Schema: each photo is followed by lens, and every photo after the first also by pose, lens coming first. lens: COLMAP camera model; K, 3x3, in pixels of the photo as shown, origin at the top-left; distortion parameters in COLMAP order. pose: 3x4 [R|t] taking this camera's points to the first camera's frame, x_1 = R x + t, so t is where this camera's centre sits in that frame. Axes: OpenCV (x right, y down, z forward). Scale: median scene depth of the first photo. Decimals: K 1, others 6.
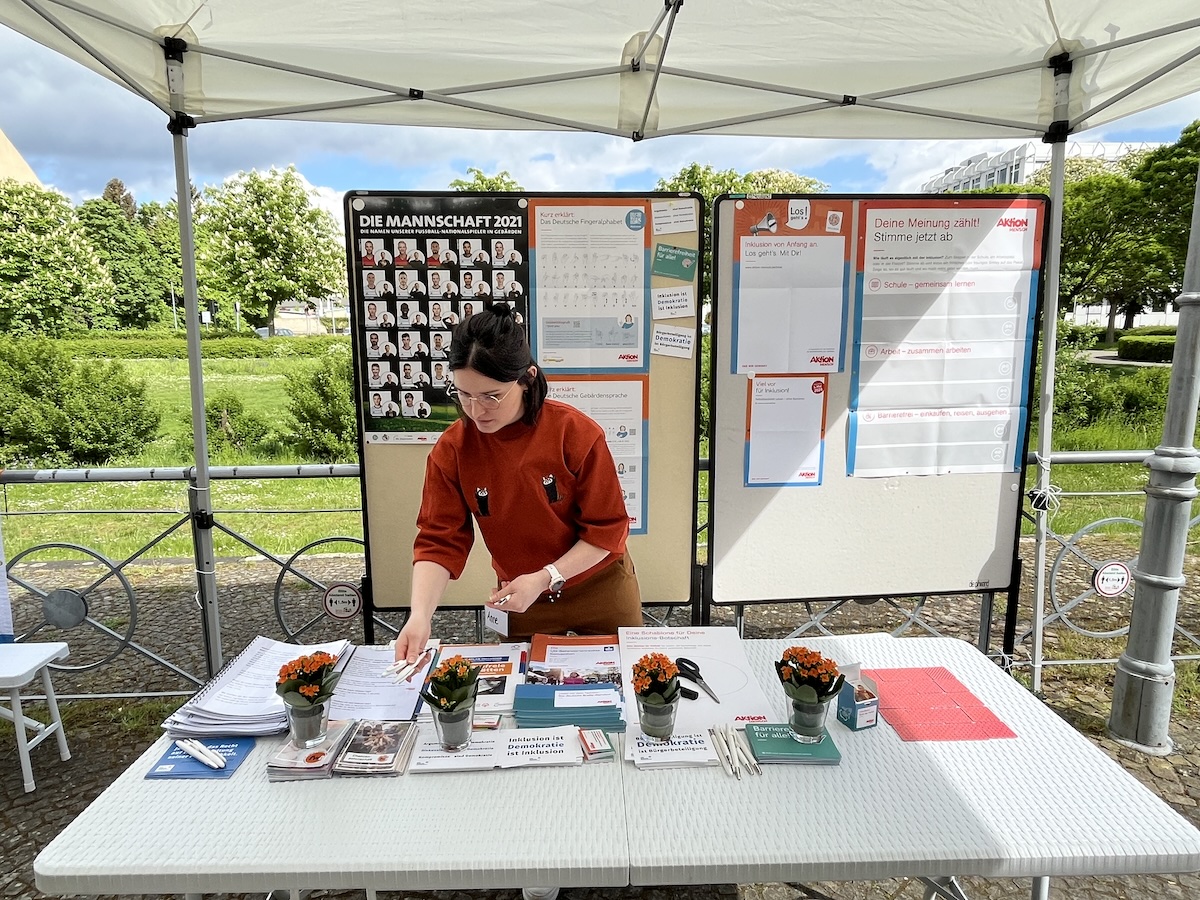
lens RADIAL K [[699.9, 0, 600.0], [0, 699.9, 450.0], [0, 0, 1]] dist [-0.006497, 0.000969]
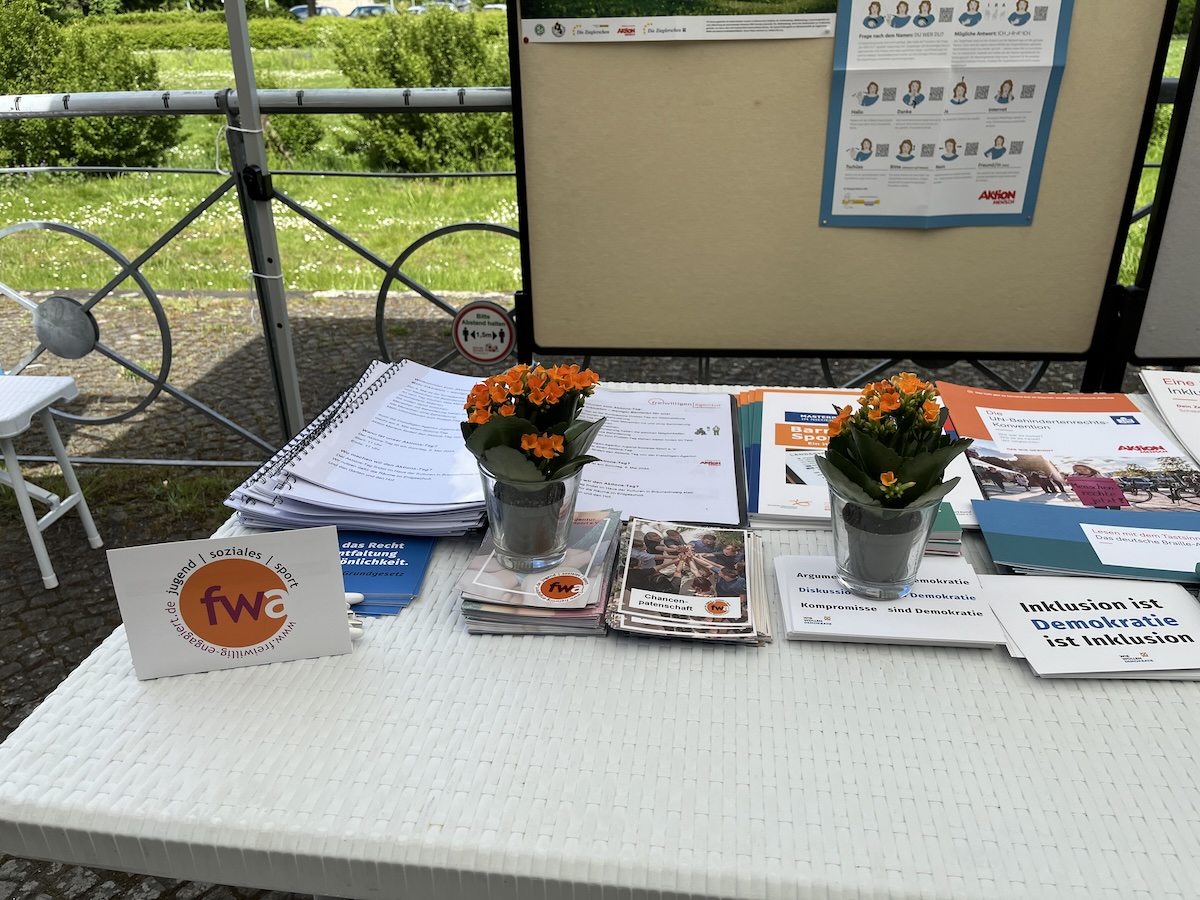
lens RADIAL K [[913.9, 0, 600.0], [0, 913.9, 450.0], [0, 0, 1]] dist [0.028939, -0.009654]
pose [[0.987687, 0.055152, -0.146398, -0.037801], [-0.013232, 0.961895, 0.273100, 0.024611], [0.155882, -0.267801, 0.950781, 0.060219]]
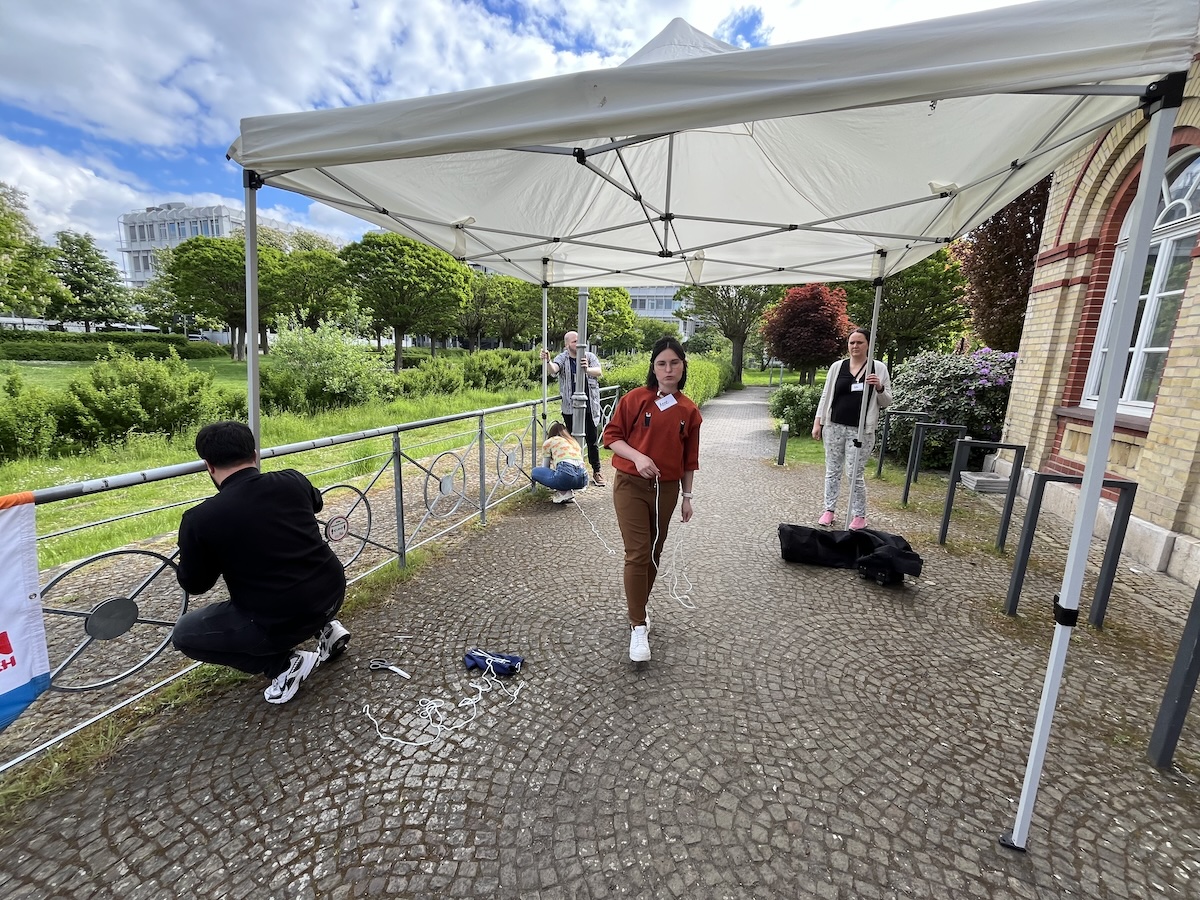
lens RADIAL K [[478.0, 0, 600.0], [0, 478.0, 450.0], [0, 0, 1]] dist [0.001664, 0.000164]
pose [[0.376742, -0.167967, 0.910962, -0.364959], [0.129113, 0.983345, 0.127916, 0.000384], [-0.917276, 0.069426, 0.392154, 0.018496]]
